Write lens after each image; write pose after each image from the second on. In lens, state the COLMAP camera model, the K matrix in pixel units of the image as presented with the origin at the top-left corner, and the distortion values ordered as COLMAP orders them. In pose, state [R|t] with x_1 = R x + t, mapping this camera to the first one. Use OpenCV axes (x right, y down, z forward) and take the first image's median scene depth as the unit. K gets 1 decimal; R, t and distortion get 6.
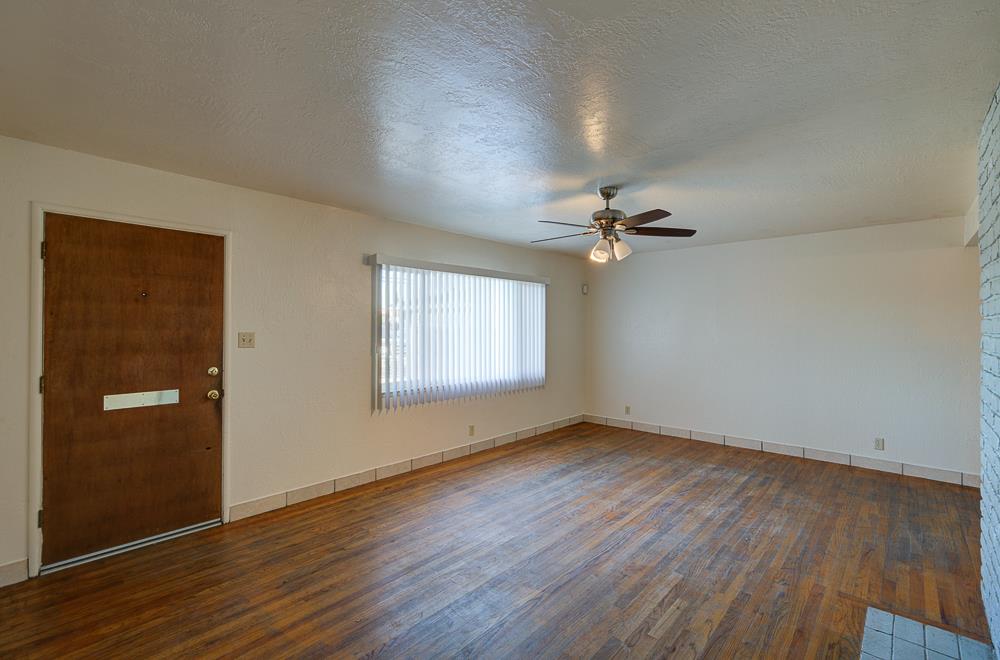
lens RADIAL K [[448.6, 0, 523.8], [0, 448.6, 329.2], [0, 0, 1]] dist [-0.001272, -0.000302]
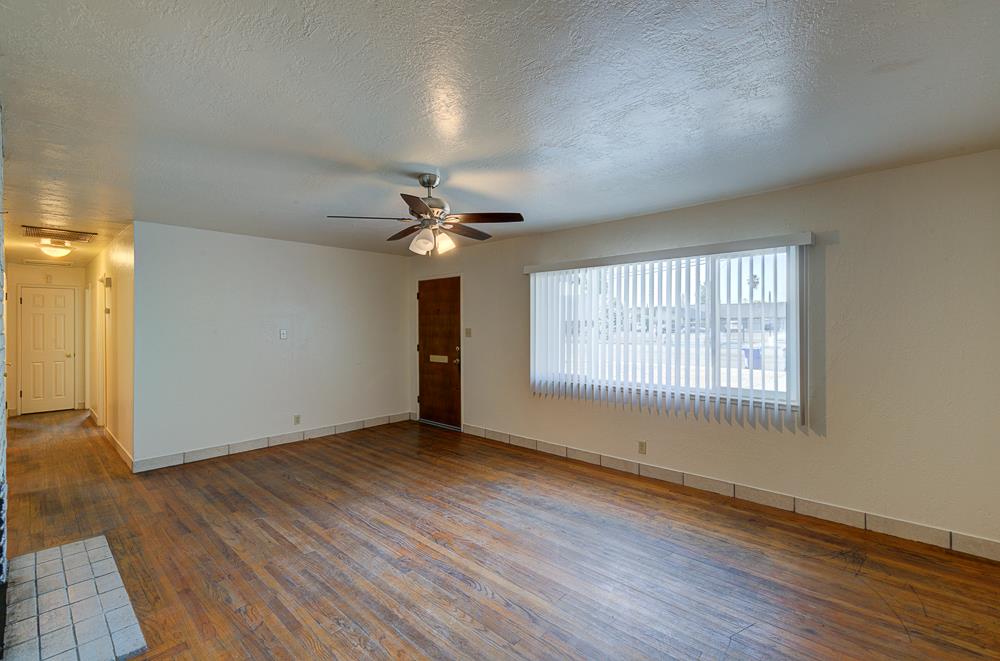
lens RADIAL K [[438.5, 0, 498.5], [0, 438.5, 327.3], [0, 0, 1]] dist [-0.002399, -0.000302]
pose [[-0.039252, 0.002580, -0.999226, 1.111404], [0.001039, 0.999996, 0.002542, -0.001244], [0.999229, -0.000938, -0.039255, 1.201616]]
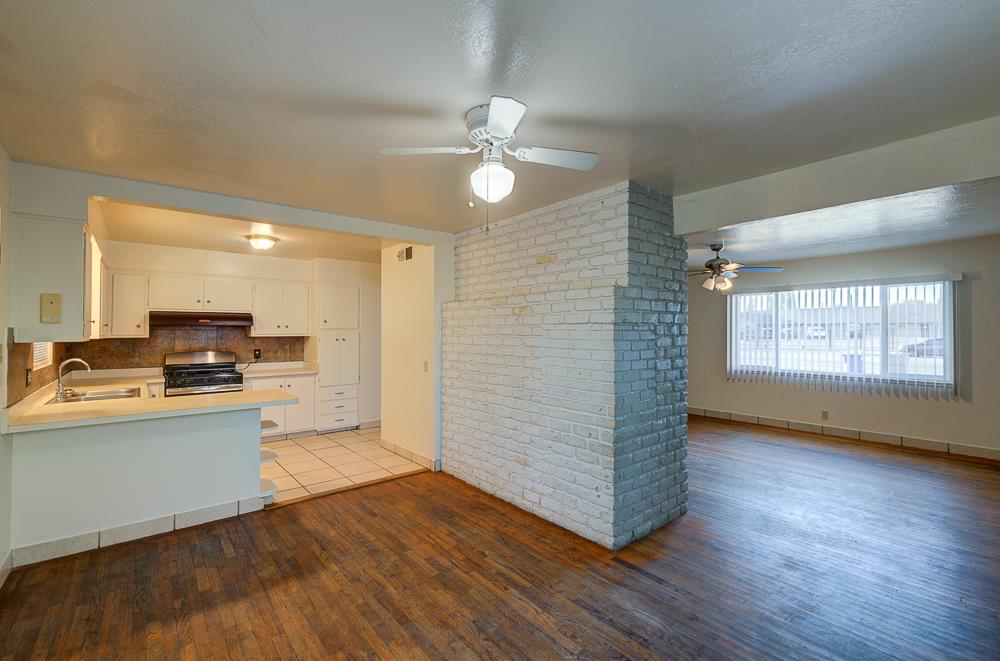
lens RADIAL K [[437.4, 0, 500.0], [0, 437.4, 330.5], [0, 0, 1]] dist [-0.001933, -0.000490]
pose [[-0.162605, -0.002762, -0.986687, 1.893139], [-0.003025, 0.999993, -0.002301, 0.000241], [0.986687, 0.002611, -0.162612, 0.498885]]
